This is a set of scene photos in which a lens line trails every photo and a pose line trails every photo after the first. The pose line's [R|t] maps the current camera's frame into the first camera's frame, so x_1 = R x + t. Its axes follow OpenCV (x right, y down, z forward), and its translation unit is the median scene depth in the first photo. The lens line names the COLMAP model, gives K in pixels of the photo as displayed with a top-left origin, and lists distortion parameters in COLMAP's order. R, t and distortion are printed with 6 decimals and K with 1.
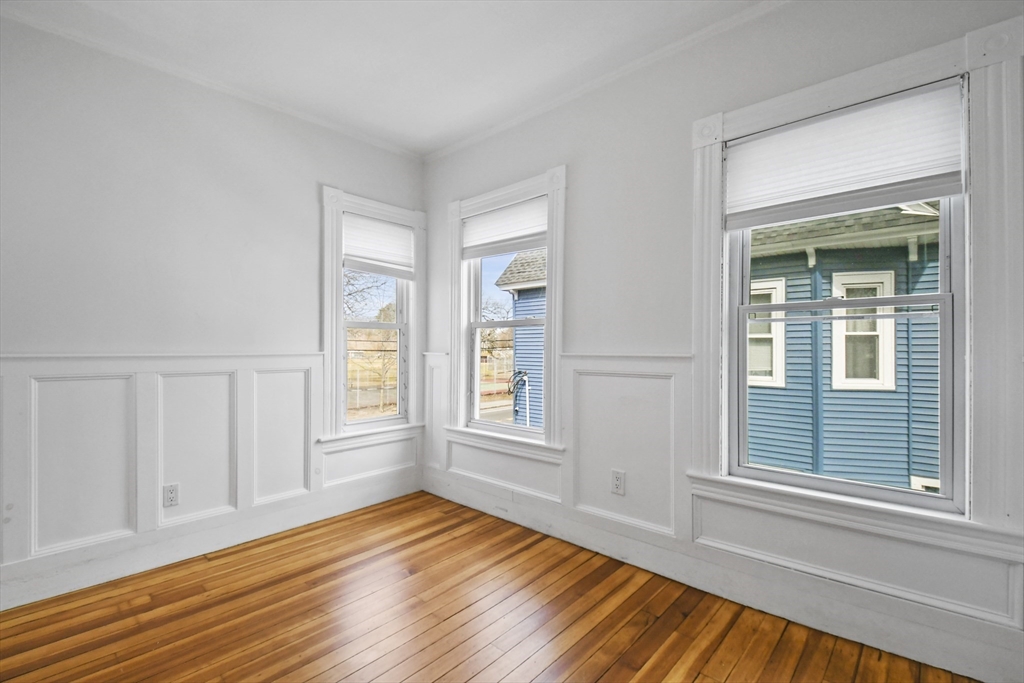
lens RADIAL K [[460.6, 0, 512.0], [0, 460.6, 341.5], [0, 0, 1]] dist [-0.000945, -0.000801]
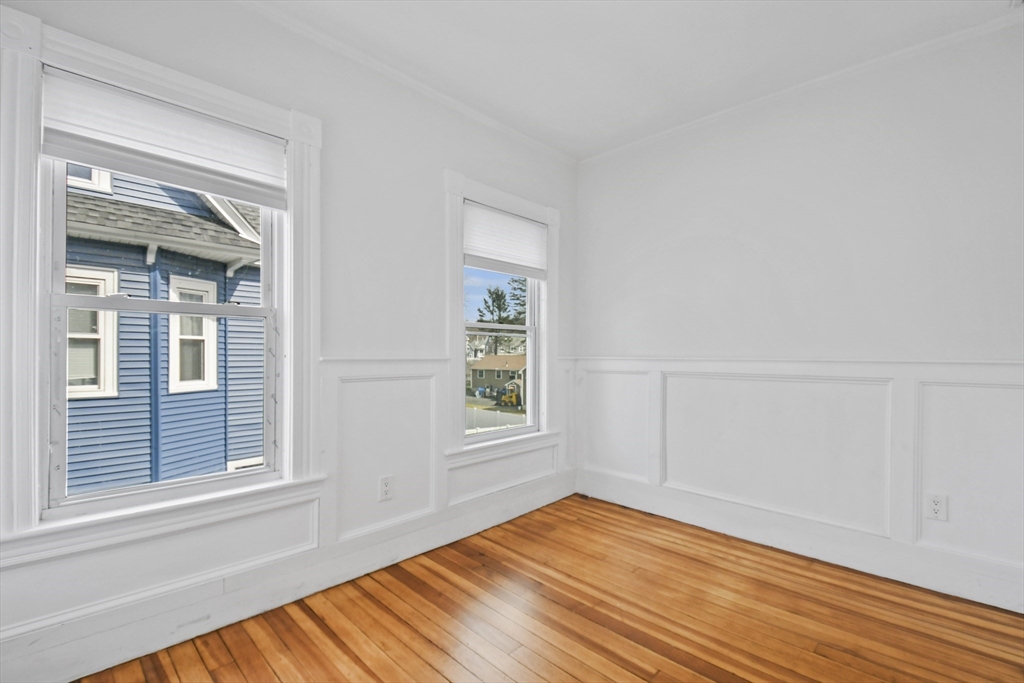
lens RADIAL K [[455.0, 0, 512.0], [0, 455.0, 350.8], [0, 0, 1]] dist [-0.001907, -0.000732]
pose [[0.016775, 0.004416, 0.999850, -0.261612], [-0.017390, 0.999840, -0.004124, 0.004356], [-0.999708, -0.017318, 0.016849, 0.255869]]
